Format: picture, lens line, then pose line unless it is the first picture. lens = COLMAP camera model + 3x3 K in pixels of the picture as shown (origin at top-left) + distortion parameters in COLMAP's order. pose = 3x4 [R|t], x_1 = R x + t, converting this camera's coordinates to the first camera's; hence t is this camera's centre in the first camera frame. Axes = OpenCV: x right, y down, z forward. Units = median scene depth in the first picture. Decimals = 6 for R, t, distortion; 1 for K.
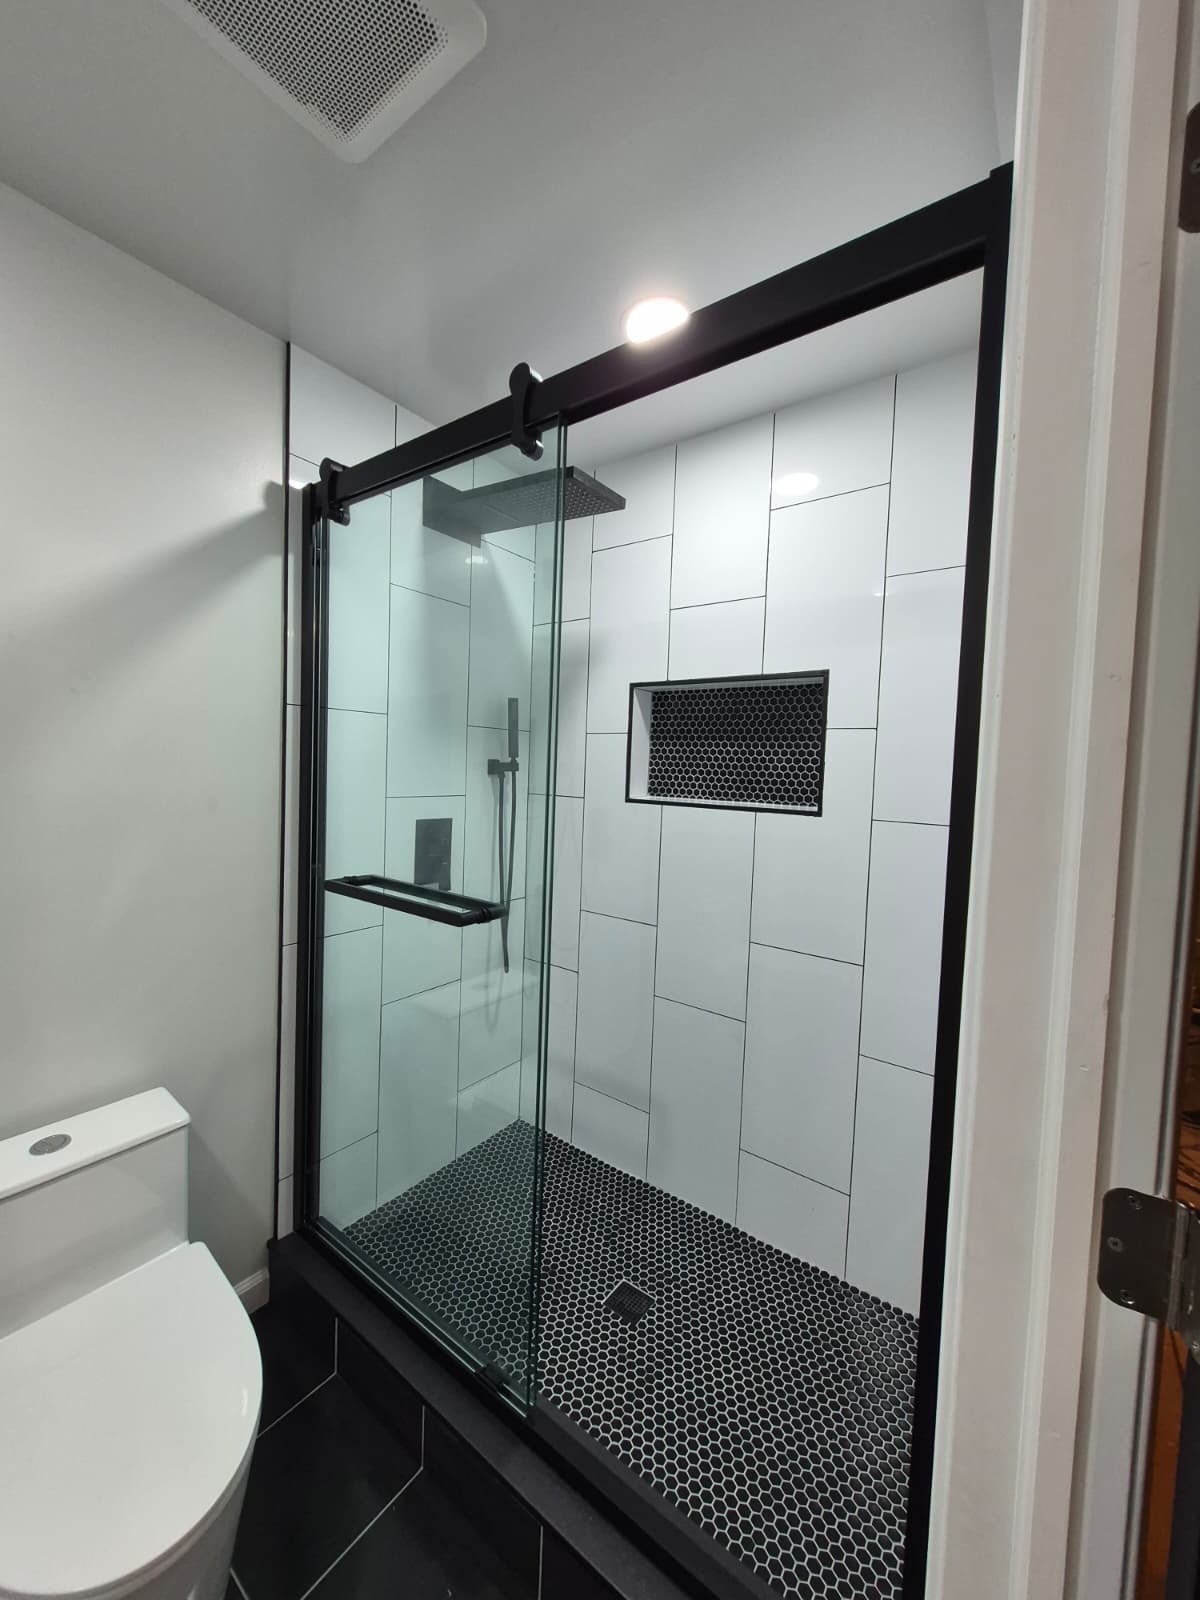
lens RADIAL K [[622.7, 0, 581.0], [0, 622.7, 790.8], [0, 0, 1]] dist [0.003477, -0.001809]
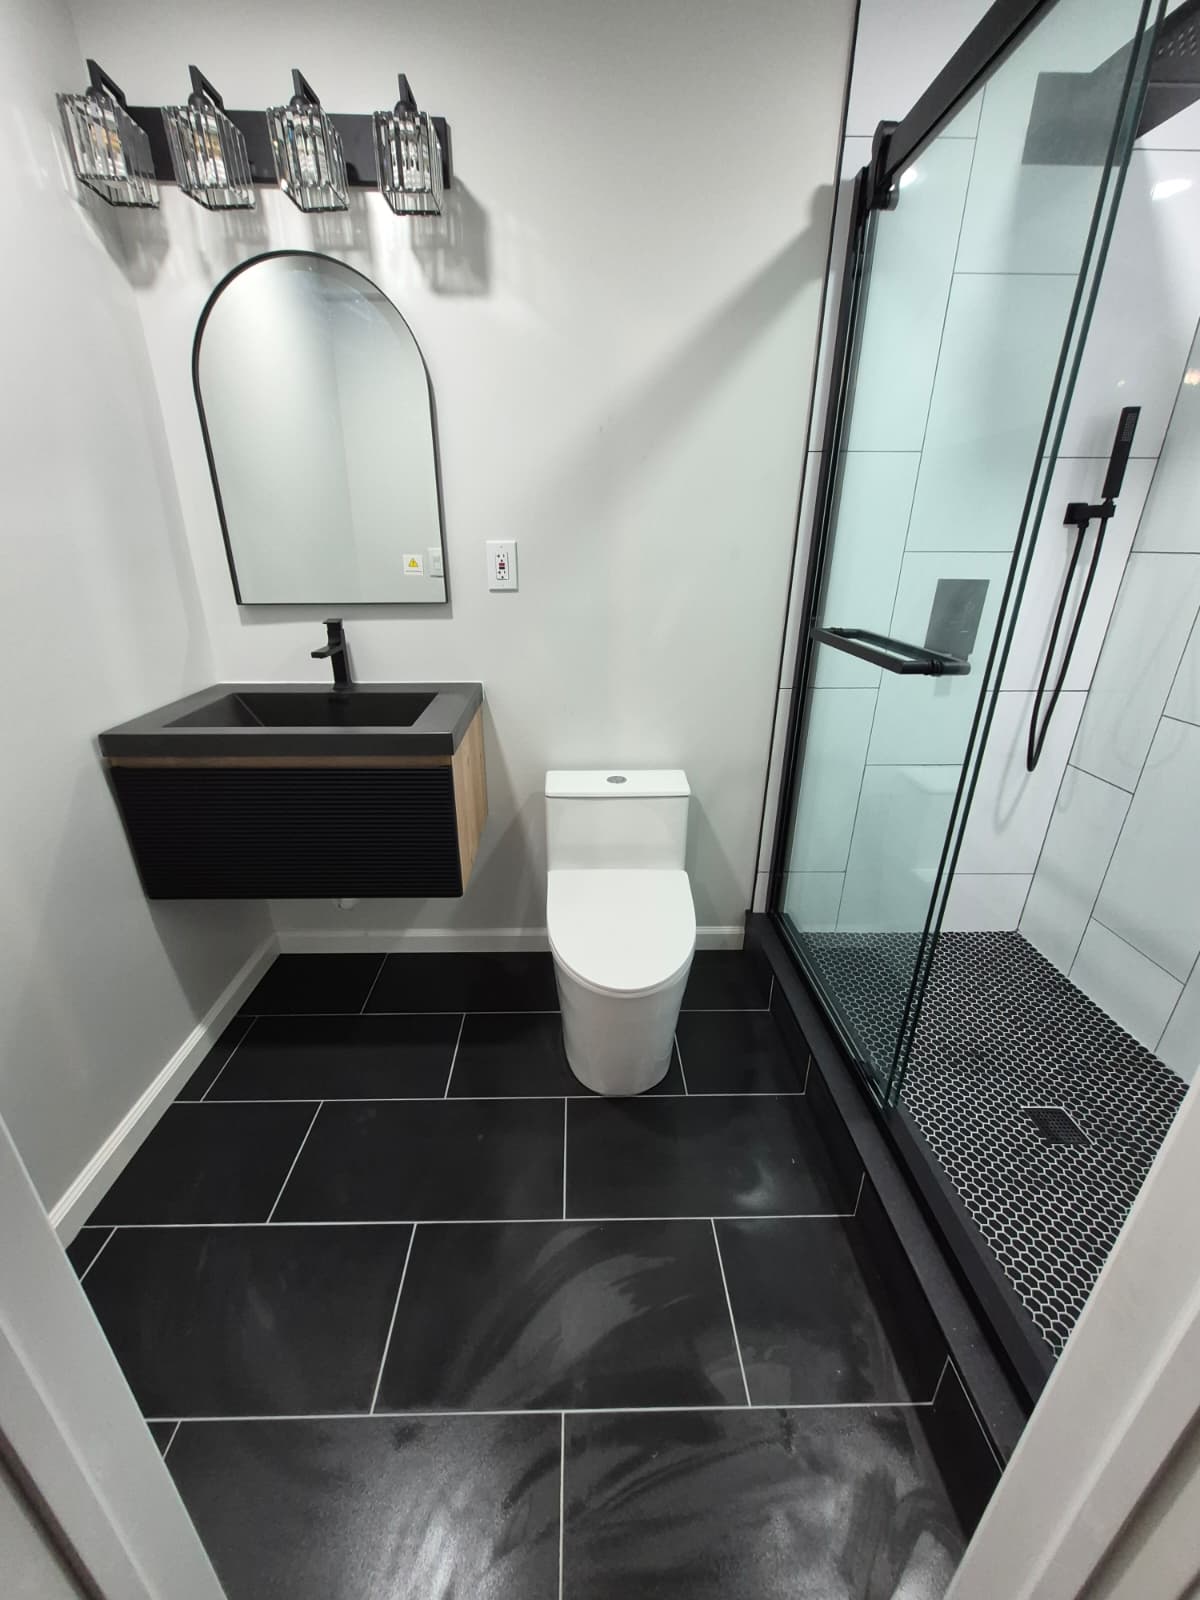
lens RADIAL K [[622.7, 0, 585.9], [0, 622.7, 793.8], [0, 0, 1]] dist [0.003477, -0.001809]
pose [[0.614717, 0.262820, -0.743673, 0.215552], [-0.012857, 0.946066, 0.323719, 0.067047], [0.788643, -0.189434, 0.584942, 0.003275]]
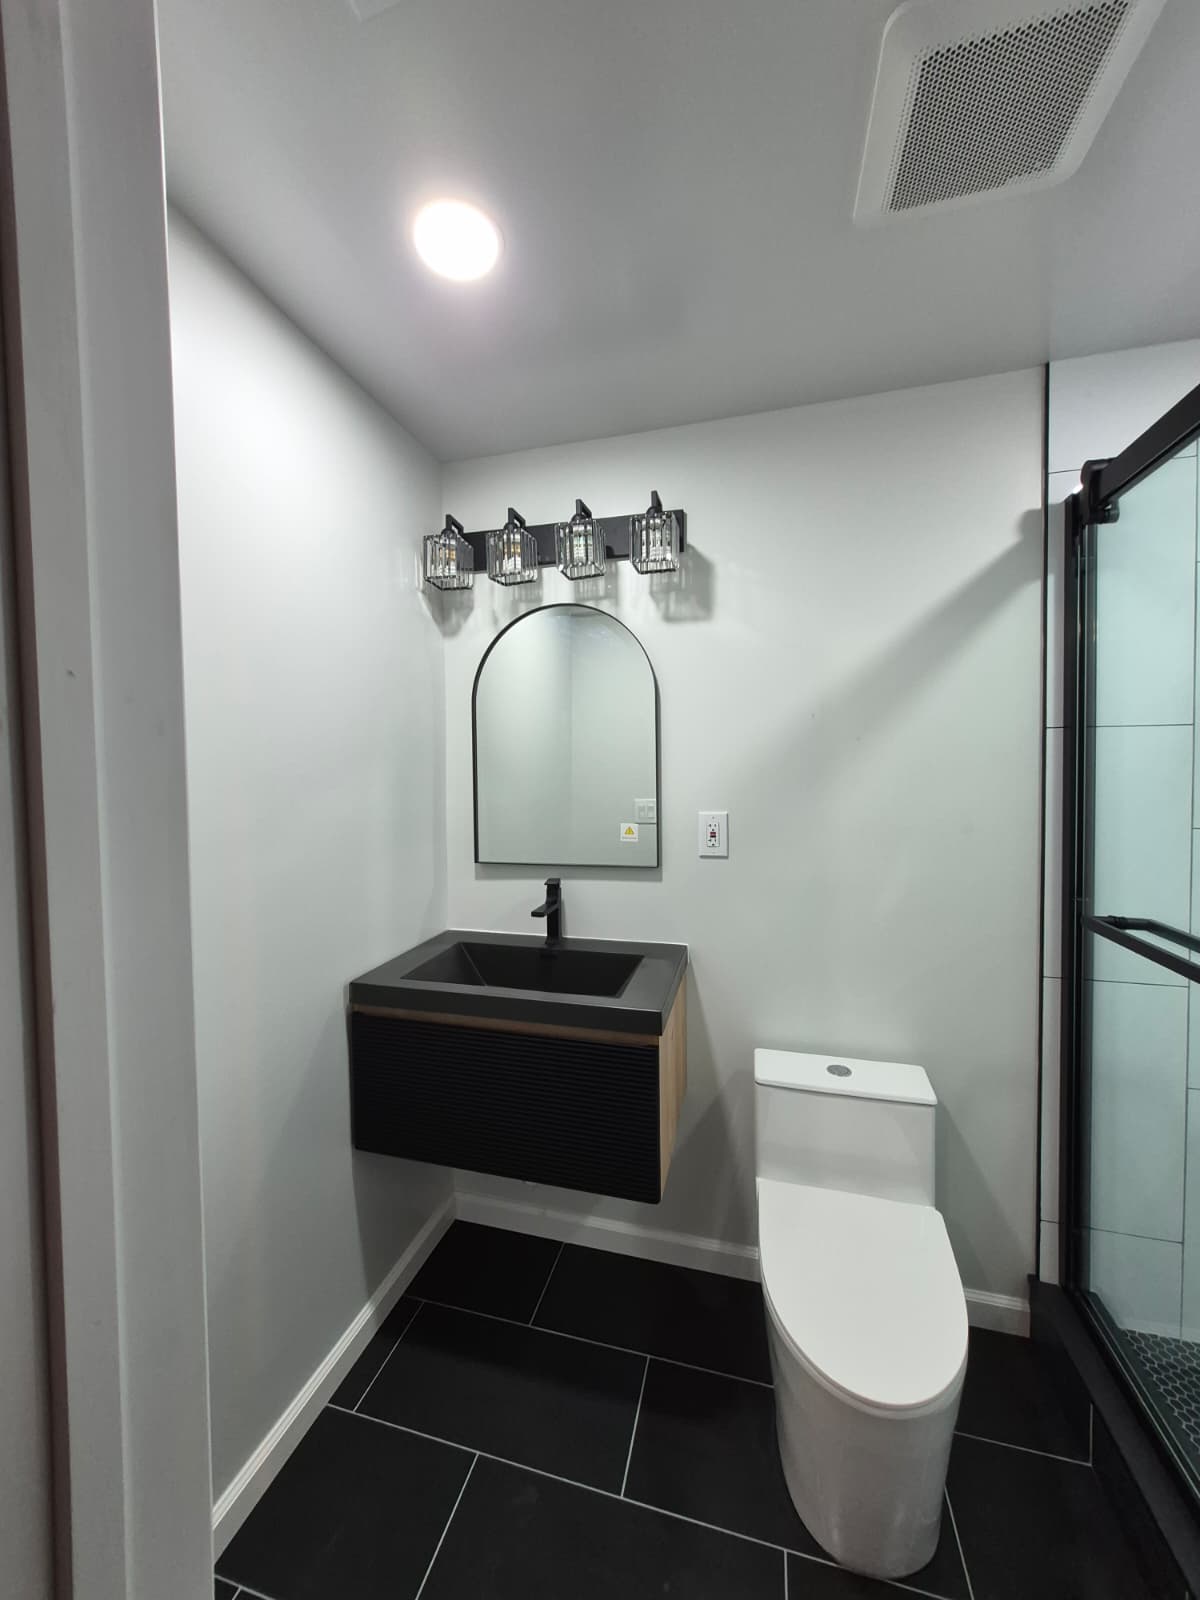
lens RADIAL K [[622.7, 0, 585.2], [0, 622.7, 790.8], [0, 0, 1]] dist [0.003477, -0.001809]
pose [[0.361383, -0.010973, -0.932353, 0.177192], [-0.015280, 0.999727, -0.017688, -0.012877], [0.932292, 0.020638, 0.361117, -0.024654]]
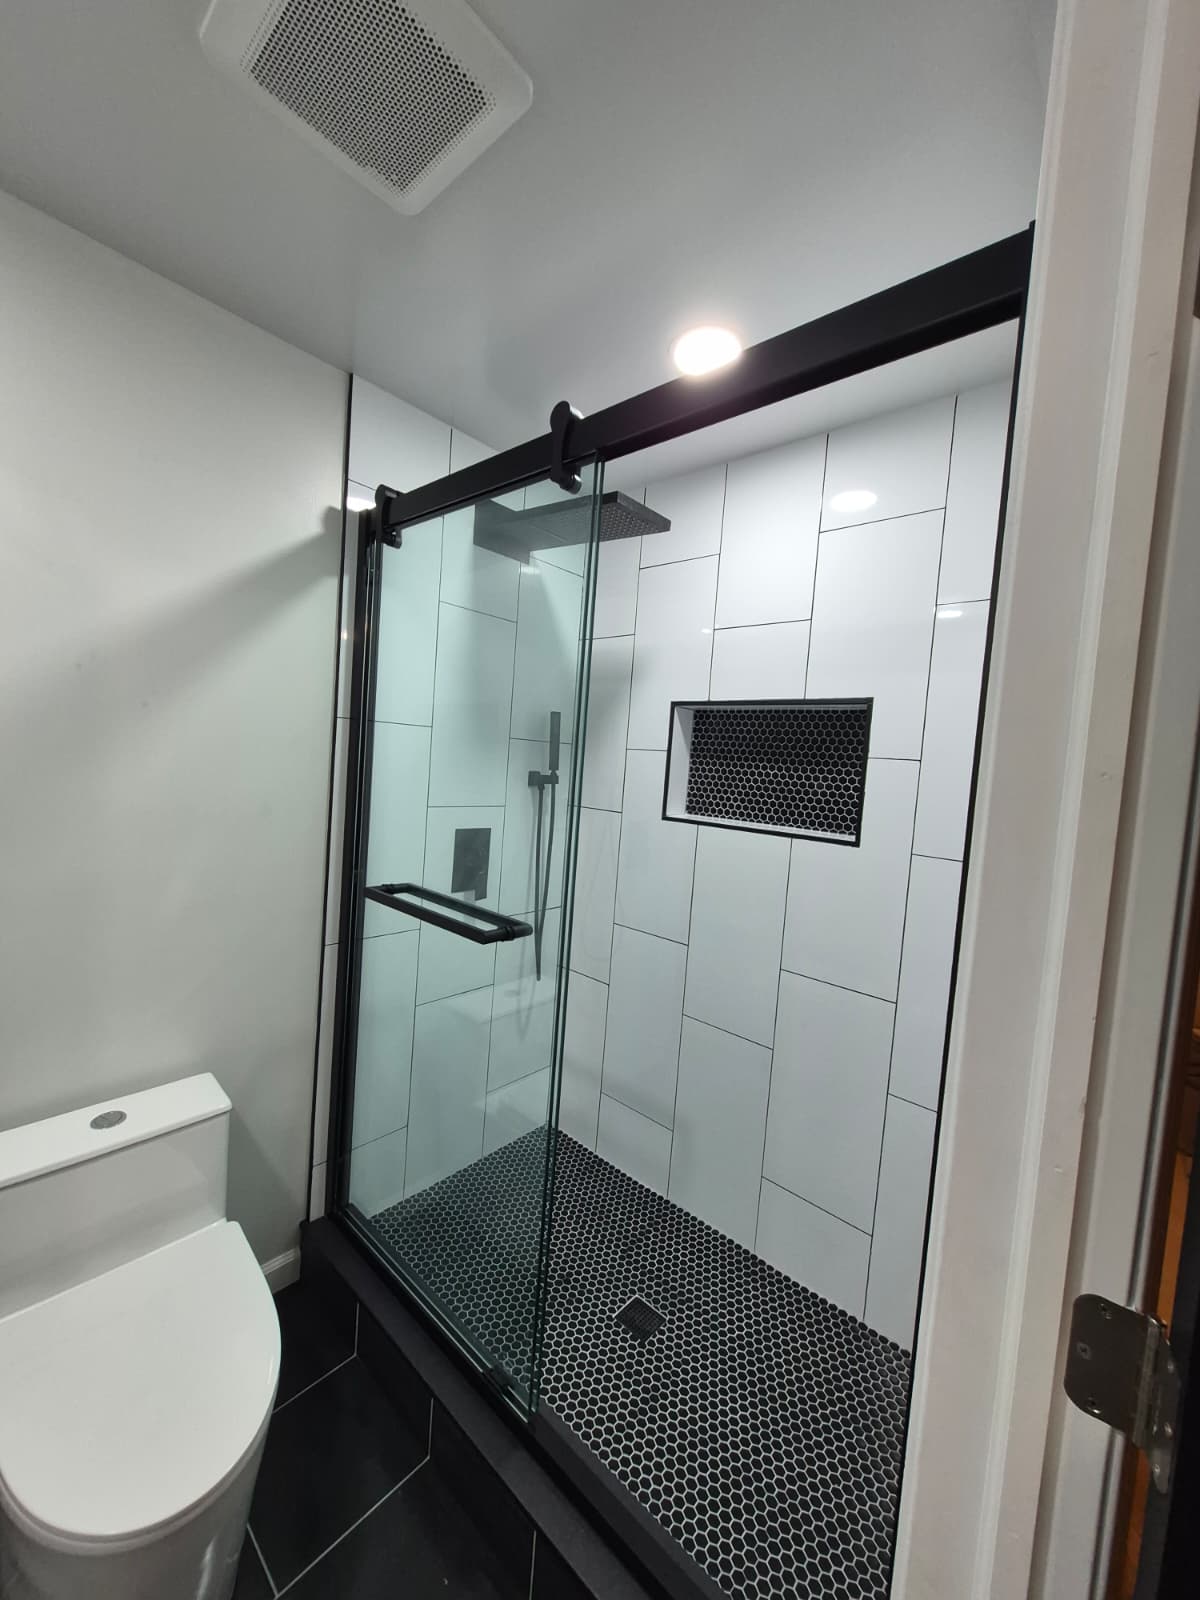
lens RADIAL K [[622.7, 0, 580.0], [0, 622.7, 790.5], [0, 0, 1]] dist [0.003477, -0.001809]
pose [[0.995157, 0.041222, -0.089239, 0.036643], [-0.040880, 0.999148, 0.005654, -0.038572], [0.089396, -0.001979, 0.995994, -0.013930]]
